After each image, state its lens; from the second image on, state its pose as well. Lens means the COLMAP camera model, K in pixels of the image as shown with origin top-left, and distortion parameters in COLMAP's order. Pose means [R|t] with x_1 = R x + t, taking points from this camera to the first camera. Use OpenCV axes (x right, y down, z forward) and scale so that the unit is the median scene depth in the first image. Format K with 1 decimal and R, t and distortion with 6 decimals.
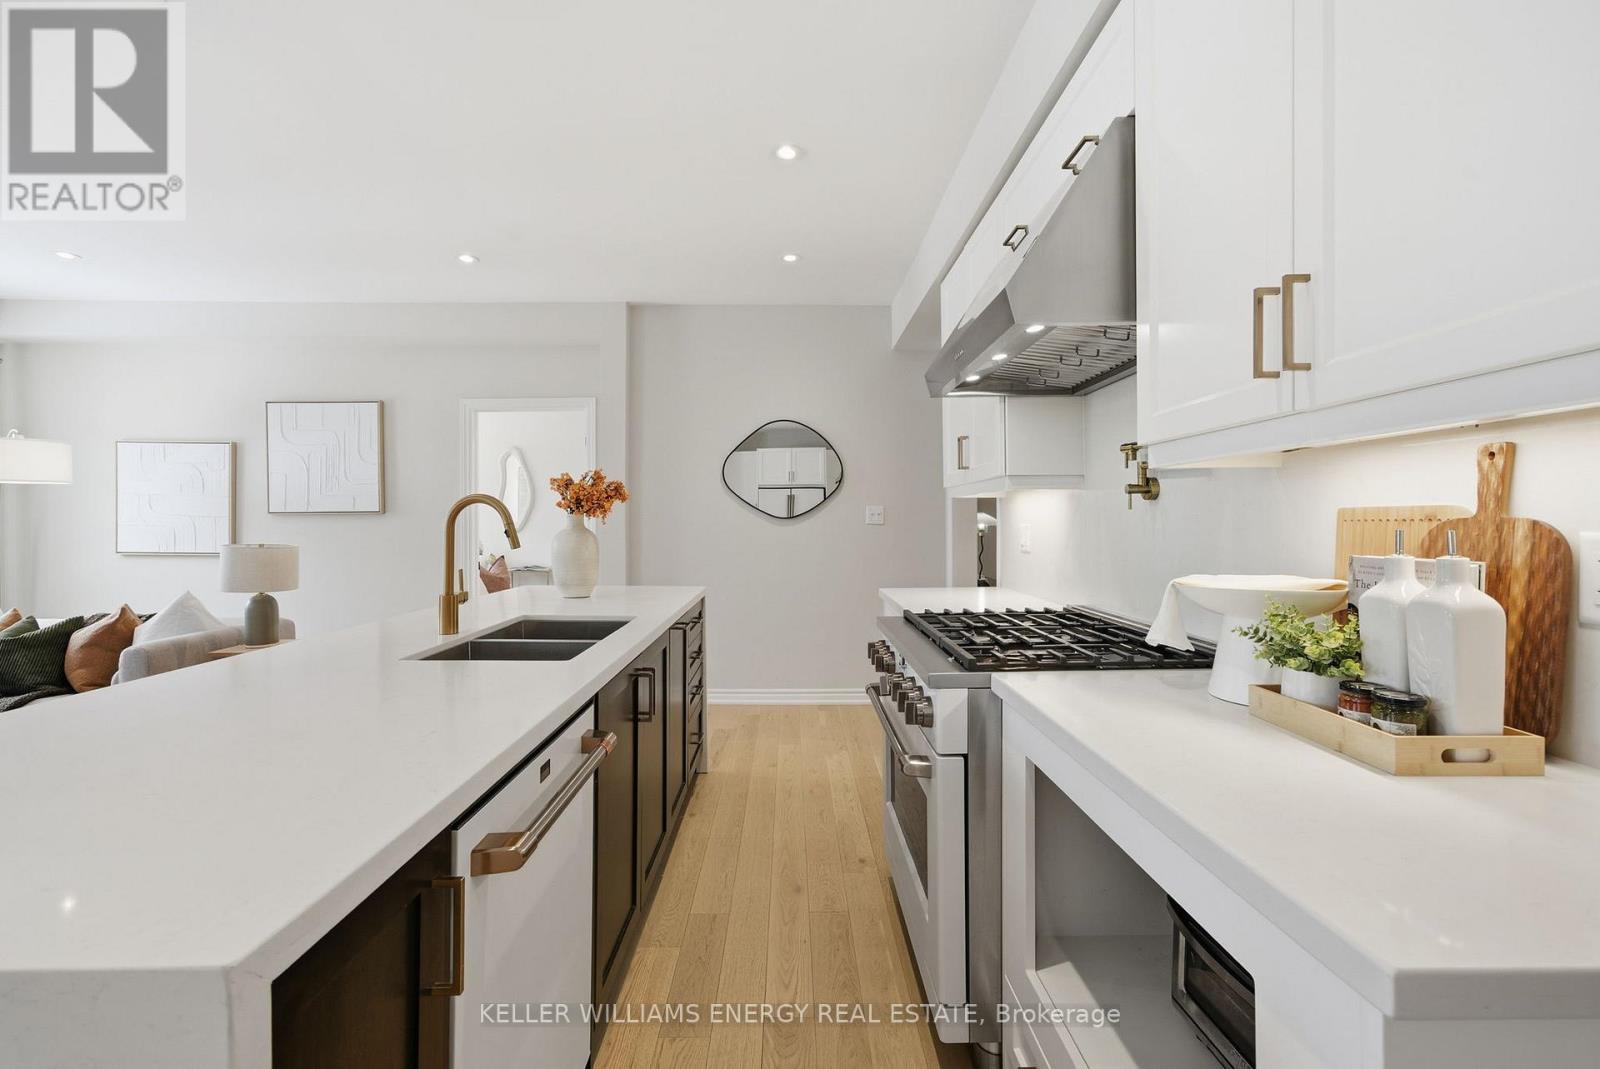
lens RADIAL K [[672.8, 0, 793.6], [0, 672.8, 522.5], [0, 0, 1]] dist [-0.011992, 0.007965]
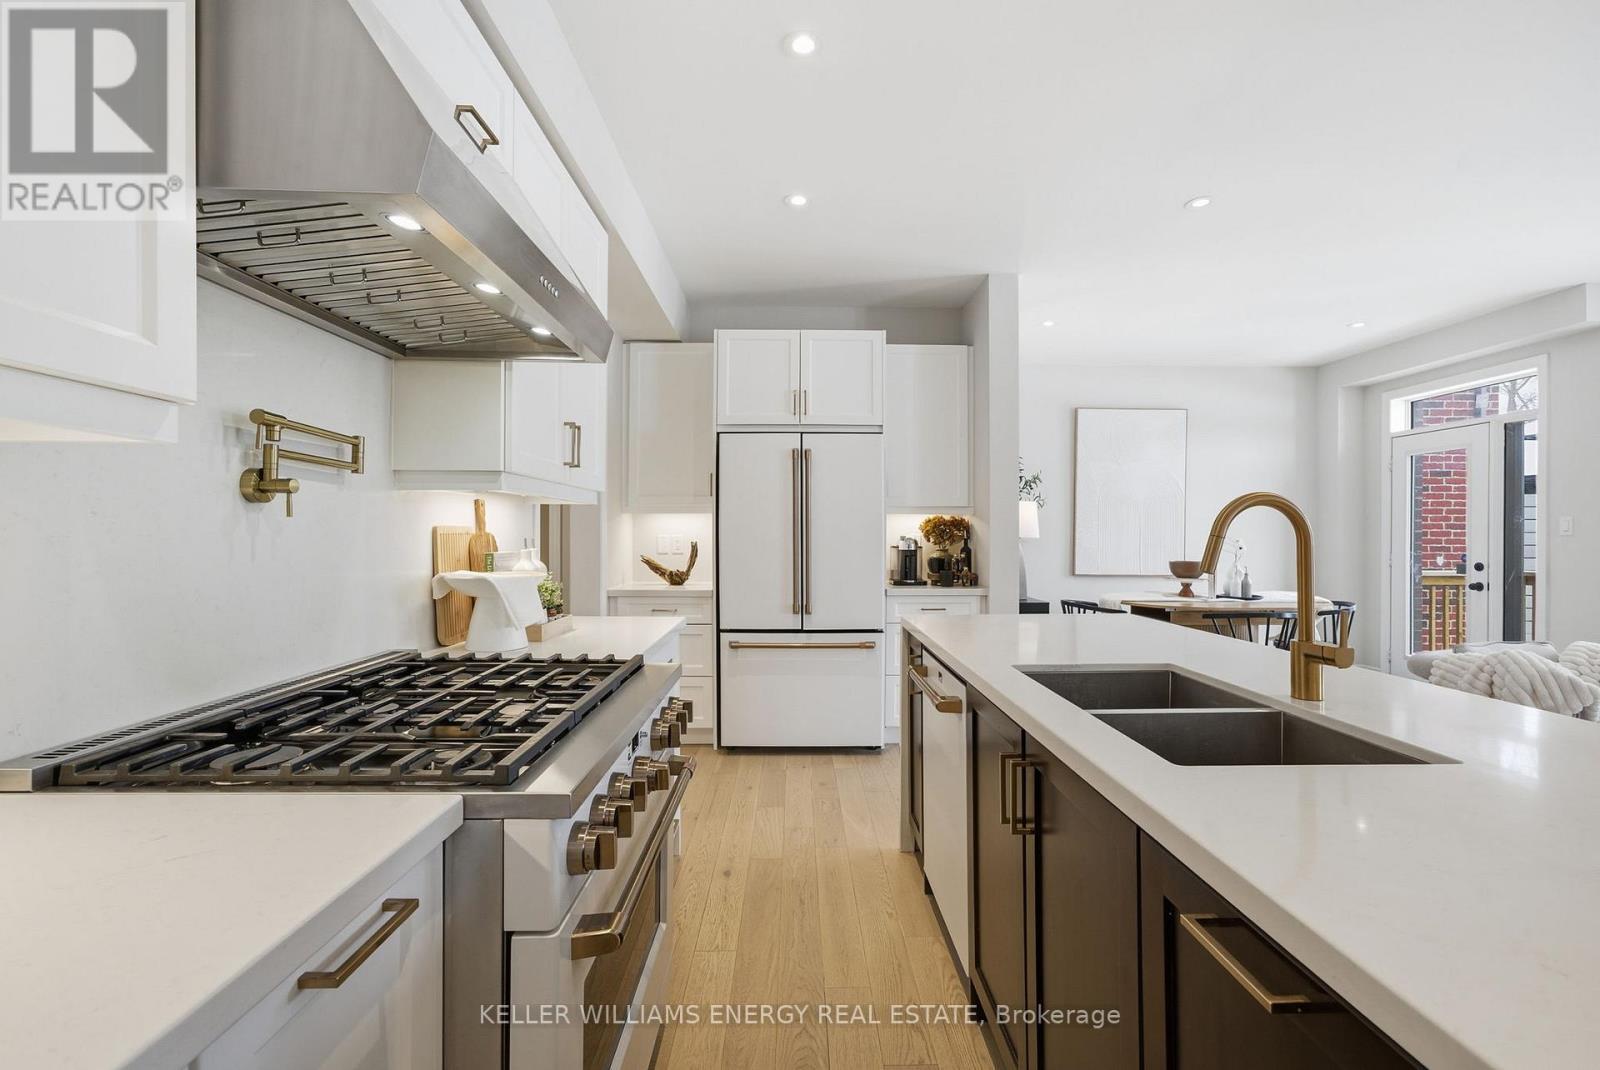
lens RADIAL K [[713.1, 0, 802.2], [0, 713.1, 542.8], [0, 0, 1]] dist [0.007571, -0.002341]
pose [[-0.999675, 0.003913, -0.025202, 0.010631], [0.003582, 0.999907, 0.013138, -0.000049], [0.025251, 0.013044, -0.999596, 0.986615]]
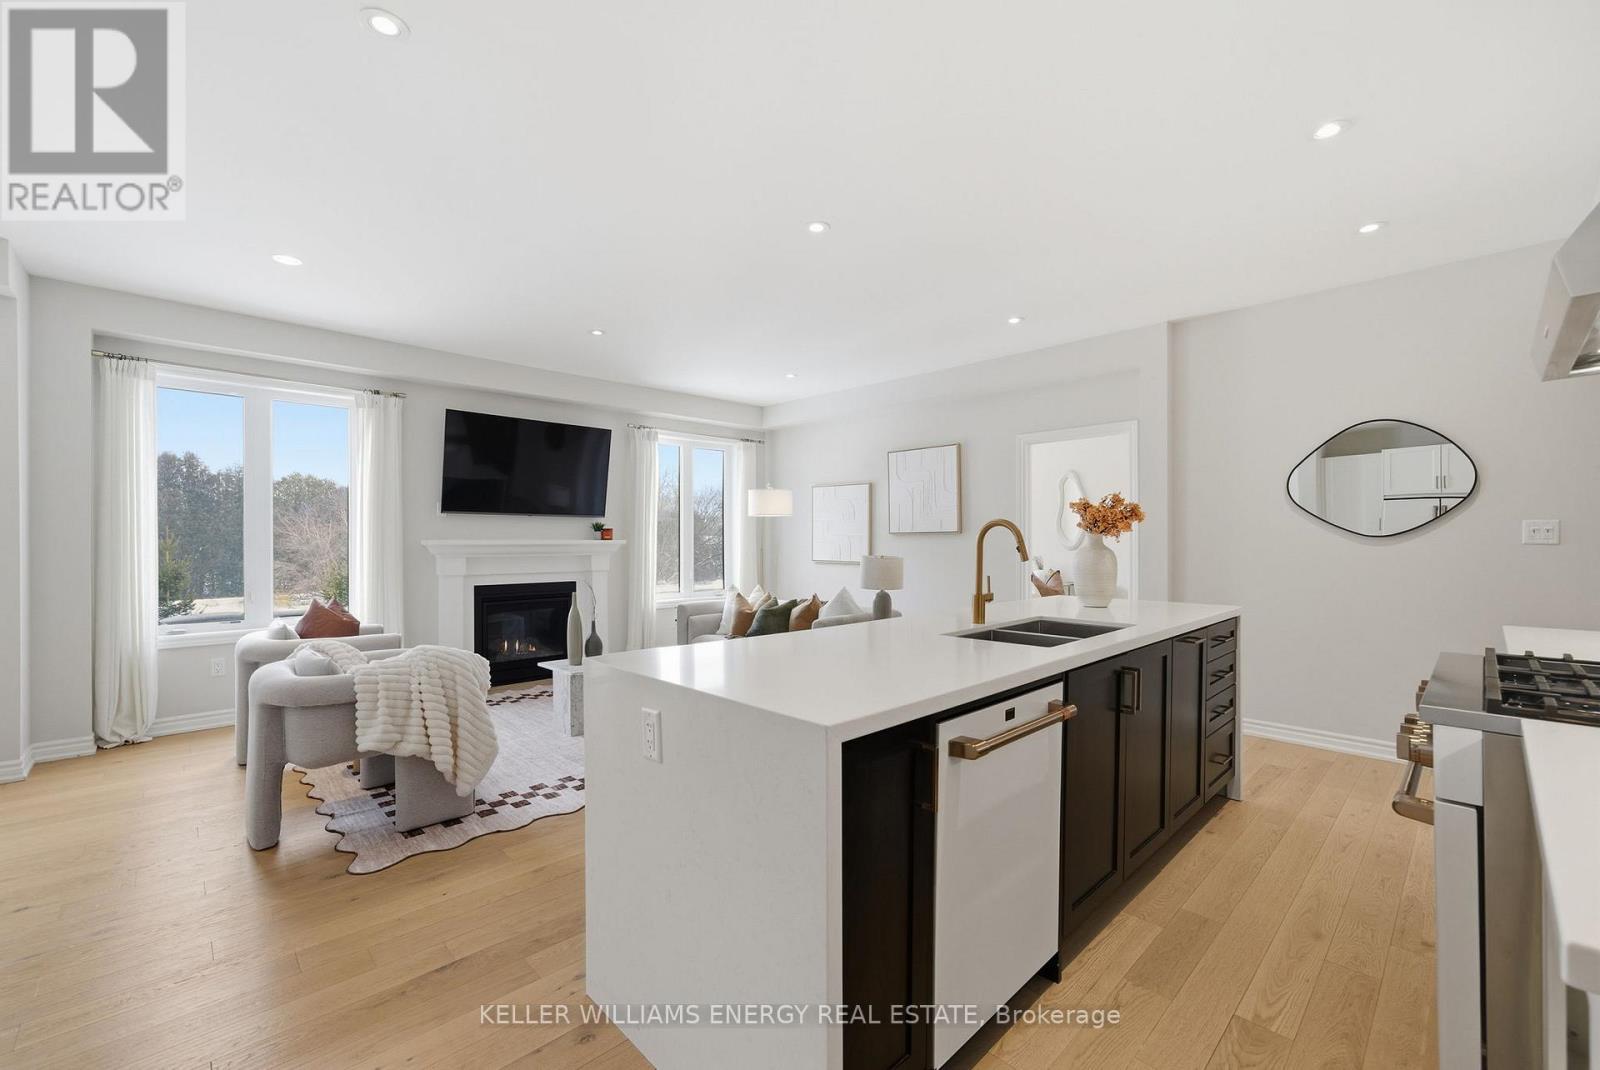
lens RADIAL K [[672.8, 0, 803.5], [0, 672.8, 532.3], [0, 0, 1]] dist [-0.011992, 0.007965]
pose [[0.690884, -0.007769, -0.722924, 0.131553], [-0.000885, 0.999932, -0.011592, -0.000463], [0.722965, 0.008648, 0.690830, -0.113163]]
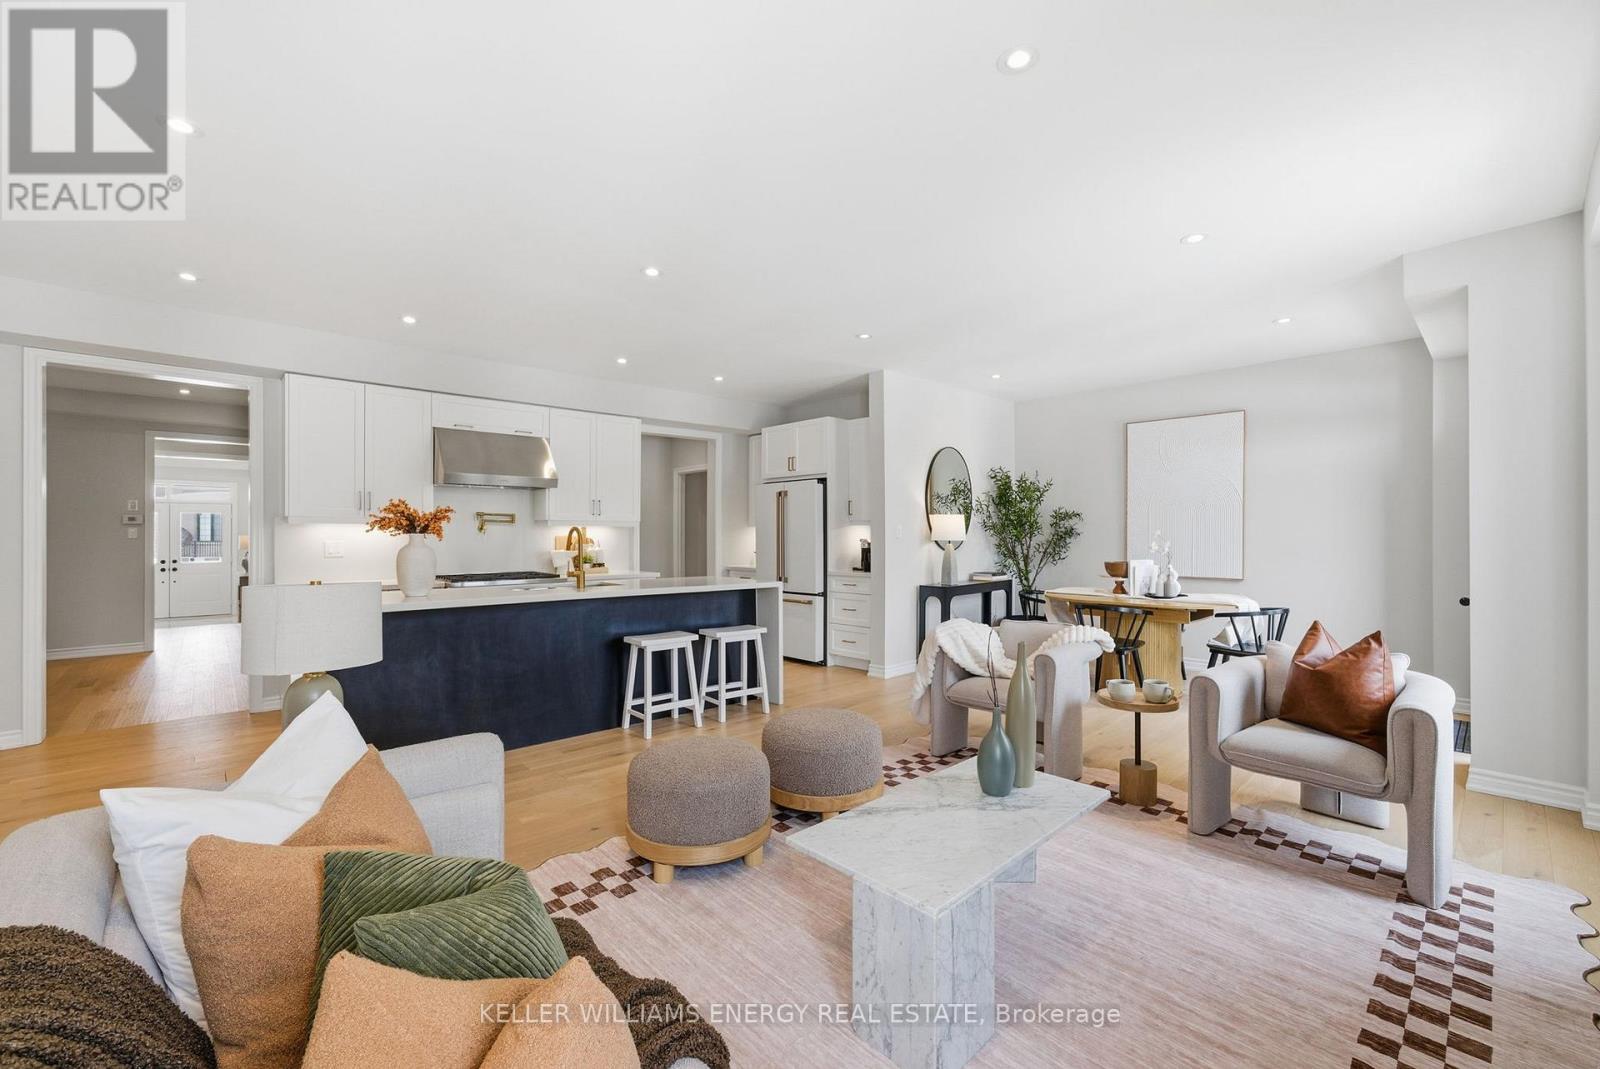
lens RADIAL K [[672.8, 0, 806.6], [0, 672.8, 541.9], [0, 0, 1]] dist [-0.011992, 0.007965]
pose [[-0.679530, -0.001904, 0.733645, -1.545902], [0.005280, 0.999958, 0.007486, -0.001454], [-0.733629, 0.008960, -0.679491, 1.134281]]
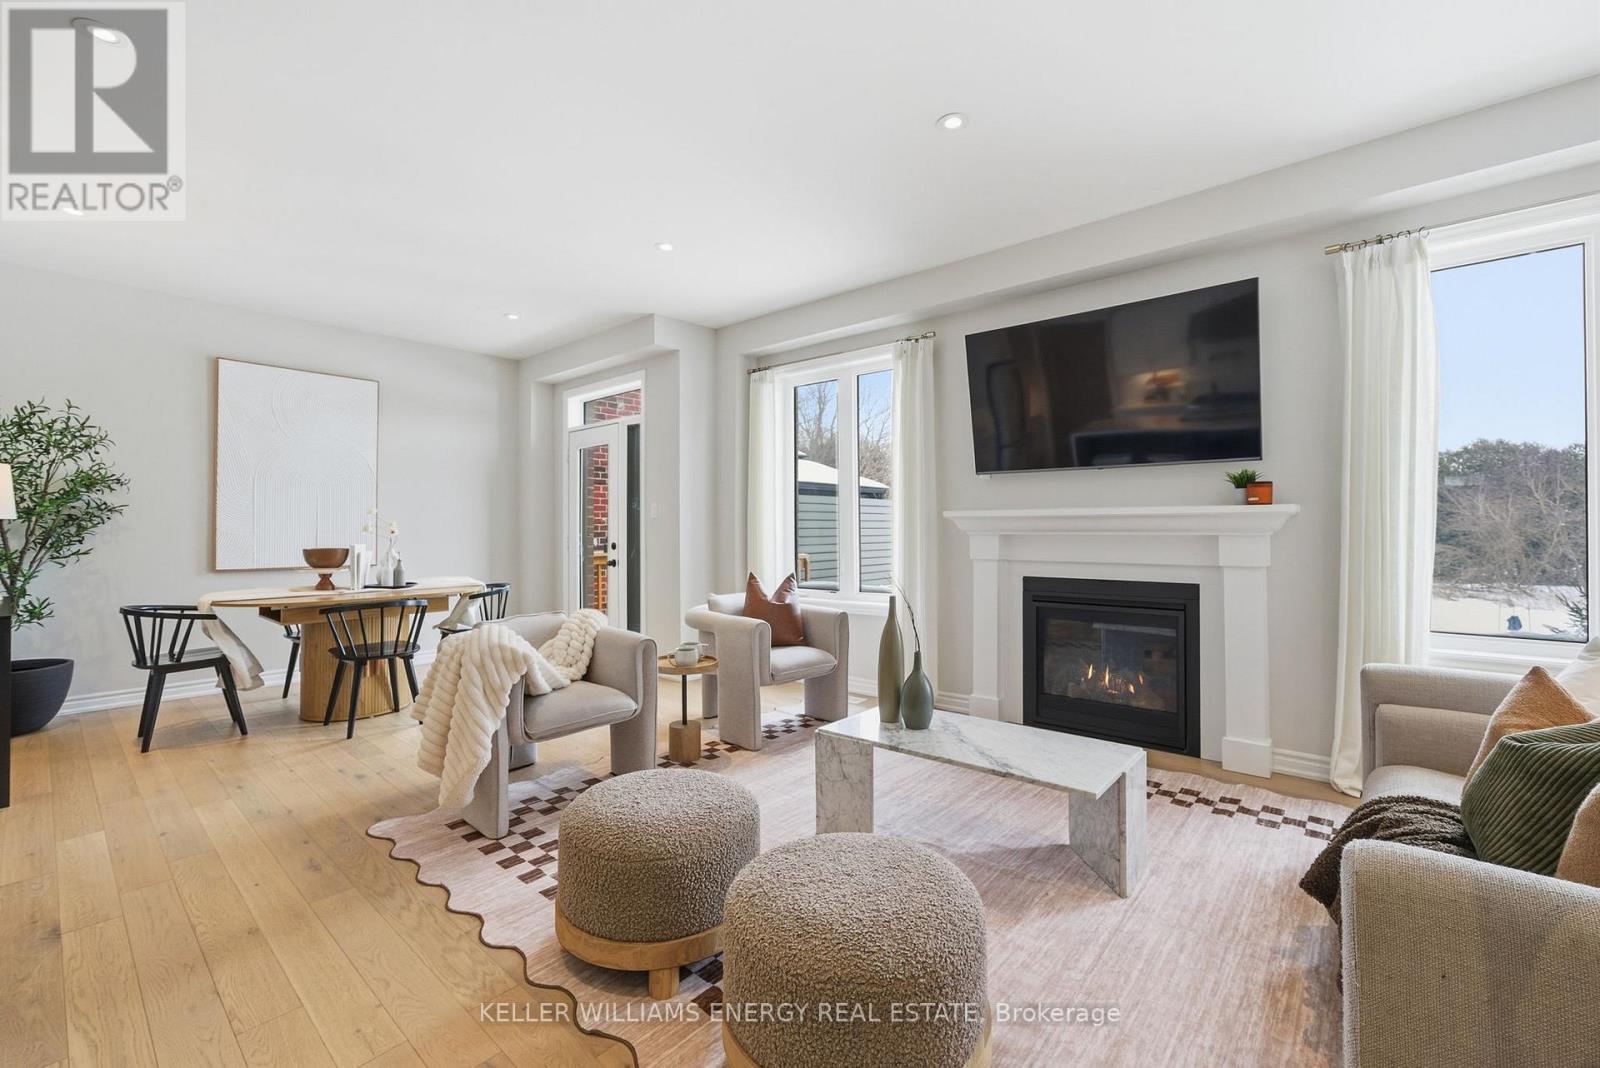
lens RADIAL K [[672.8, 0, 804.5], [0, 672.8, 528.5], [0, 0, 1]] dist [-0.011992, 0.007965]
pose [[-0.662478, 0.008971, -0.749028, -0.519784], [0.005403, 0.999959, 0.007198, 0.022495], [0.749062, 0.000722, -0.662499, 0.952212]]
